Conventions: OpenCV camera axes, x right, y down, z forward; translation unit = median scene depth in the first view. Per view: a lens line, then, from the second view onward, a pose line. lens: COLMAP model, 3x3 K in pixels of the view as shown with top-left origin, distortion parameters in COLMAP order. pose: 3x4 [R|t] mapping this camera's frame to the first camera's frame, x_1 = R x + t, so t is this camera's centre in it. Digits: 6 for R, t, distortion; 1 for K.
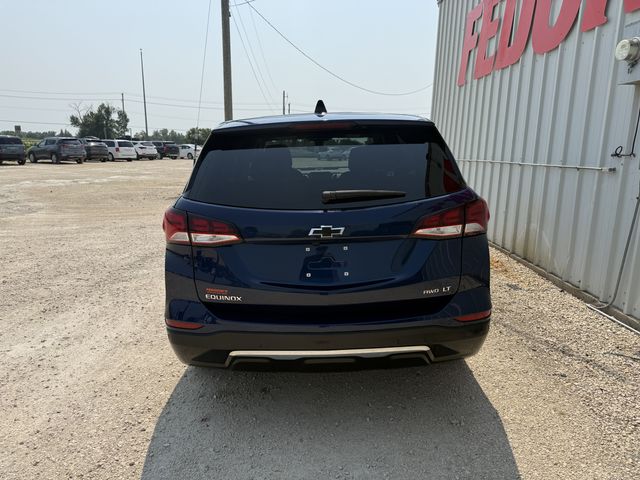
lens RADIAL K [[442.8, 0, 320.0], [0, 442.8, 240.0], [0, 0, 1]] dist [0.047923, -0.071094]
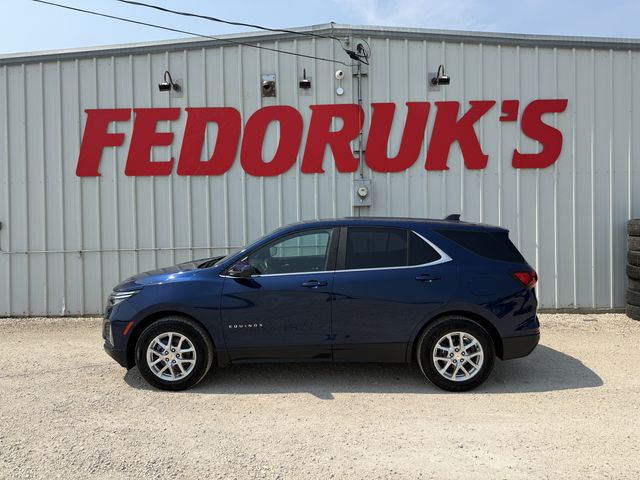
lens RADIAL K [[442.8, 0, 320.0], [0, 442.8, 240.0], [0, 0, 1]] dist [0.047923, -0.071094]
pose [[0.023788, -0.030286, 0.999258, -1.830579], [0.212655, 0.976819, 0.024543, -0.351483], [-0.976838, 0.211913, 0.029677, 1.433213]]
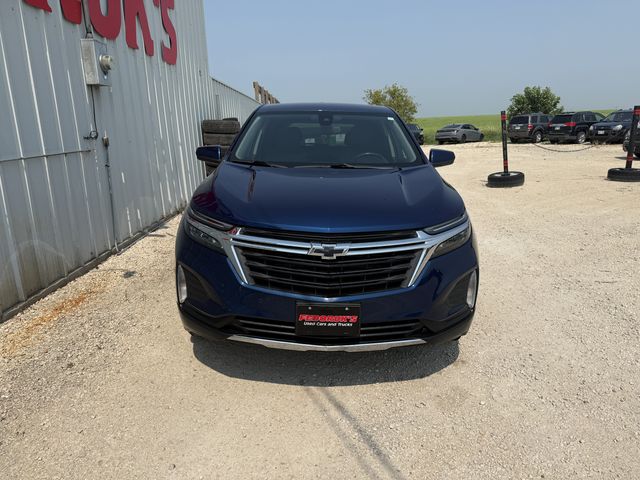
lens RADIAL K [[448.5, 0, 312.8], [0, 448.5, 231.3], [0, 0, 1]] dist [0.050618, -0.057854]
pose [[-0.999645, 0.005816, 0.025989, 0.003126], [0.016006, 0.911160, 0.411741, -0.628819], [-0.021286, 0.412011, -0.910930, 3.043397]]
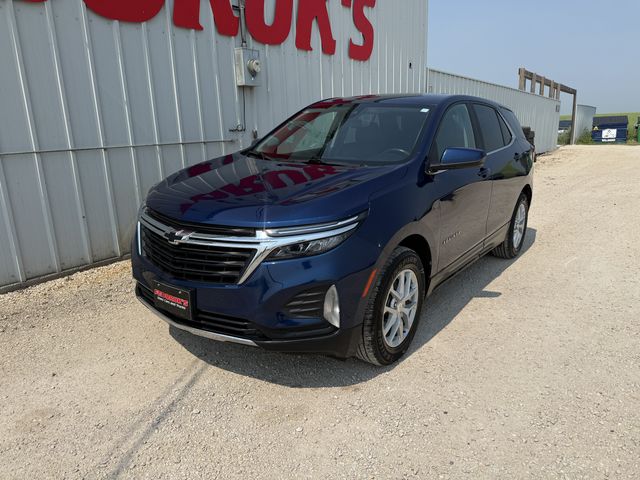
lens RADIAL K [[442.8, 0, 320.0], [0, 442.8, 240.0], [0, 0, 1]] dist [0.047923, -0.071094]
pose [[-0.797270, -0.137631, 0.587723, -0.712509], [0.138114, 0.906236, 0.399577, -0.568009], [-0.587610, 0.399743, -0.703506, 2.780207]]
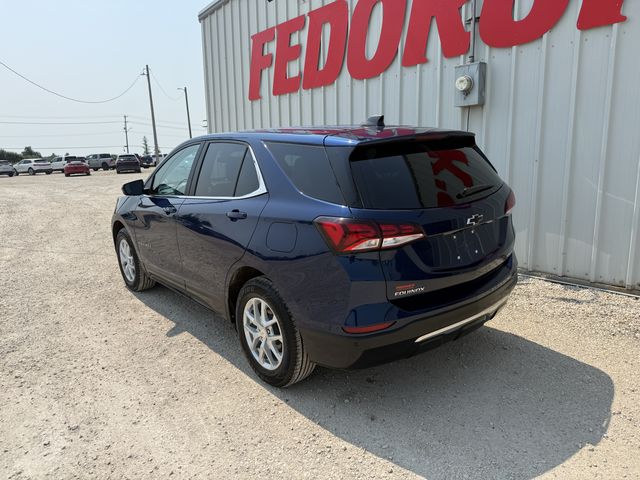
lens RADIAL K [[442.8, 0, 320.0], [0, 442.8, 240.0], [0, 0, 1]] dist [0.047923, -0.071094]
pose [[0.770036, -0.147937, 0.620612, -0.810158], [0.158418, 0.986616, 0.038623, -0.057778], [-0.618019, 0.068575, 0.783166, 0.199493]]
